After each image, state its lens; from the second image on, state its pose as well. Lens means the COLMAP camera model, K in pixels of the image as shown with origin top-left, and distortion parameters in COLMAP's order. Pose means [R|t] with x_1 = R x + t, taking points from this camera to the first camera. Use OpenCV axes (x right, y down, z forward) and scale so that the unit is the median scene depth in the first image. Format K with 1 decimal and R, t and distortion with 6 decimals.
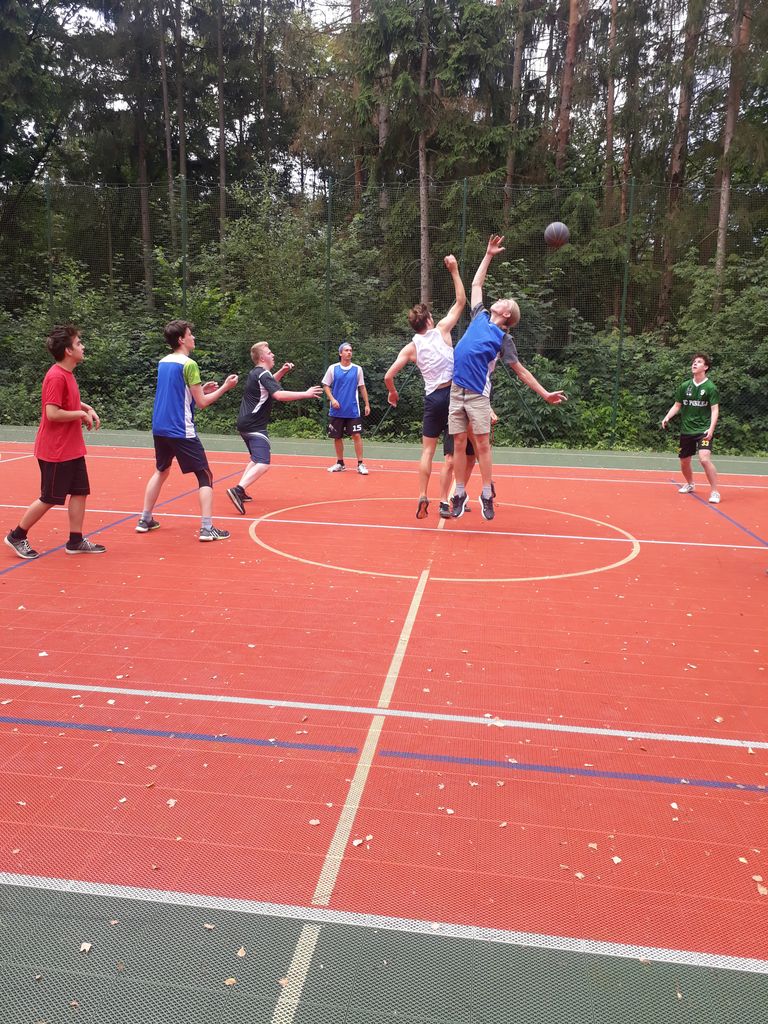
lens RADIAL K [[823.3, 0, 389.2], [0, 823.3, 519.1], [0, 0, 1]] dist [0.013488, -0.047334]
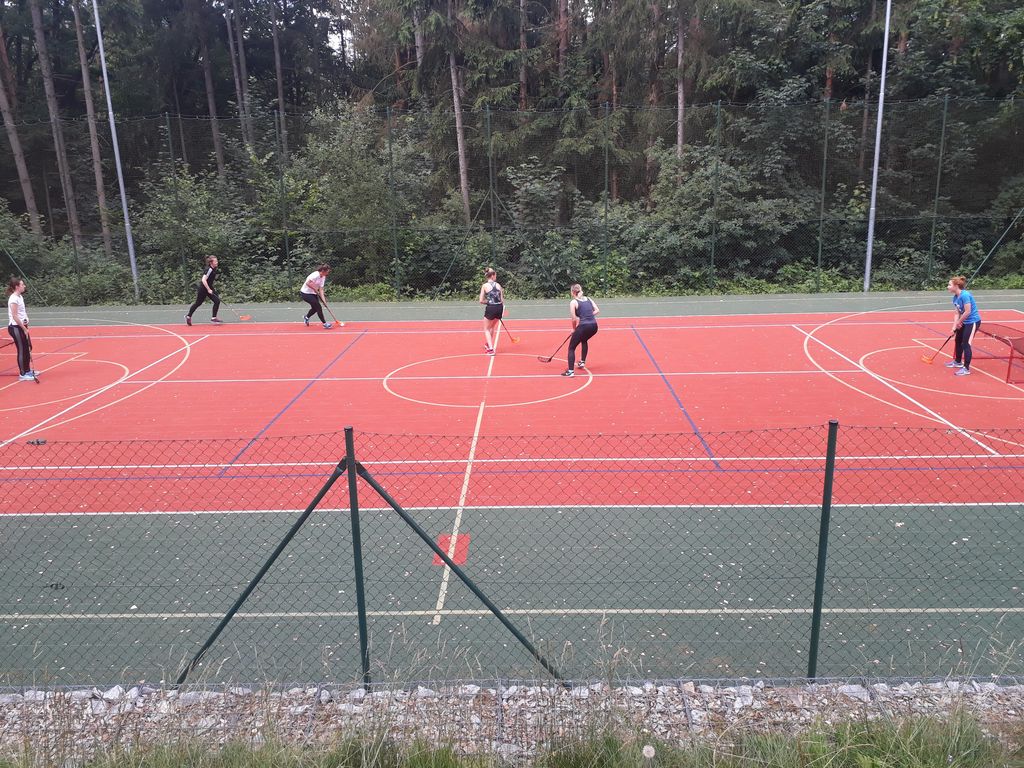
lens RADIAL K [[823.3, 0, 510.2], [0, 823.3, 393.0], [0, 0, 1]] dist [0.013488, -0.047334]
pose [[0.993547, -0.080319, 0.080079, -0.016929], [0.073644, 0.993818, 0.083082, -0.043431], [-0.086257, -0.076649, 0.993320, -0.355642]]
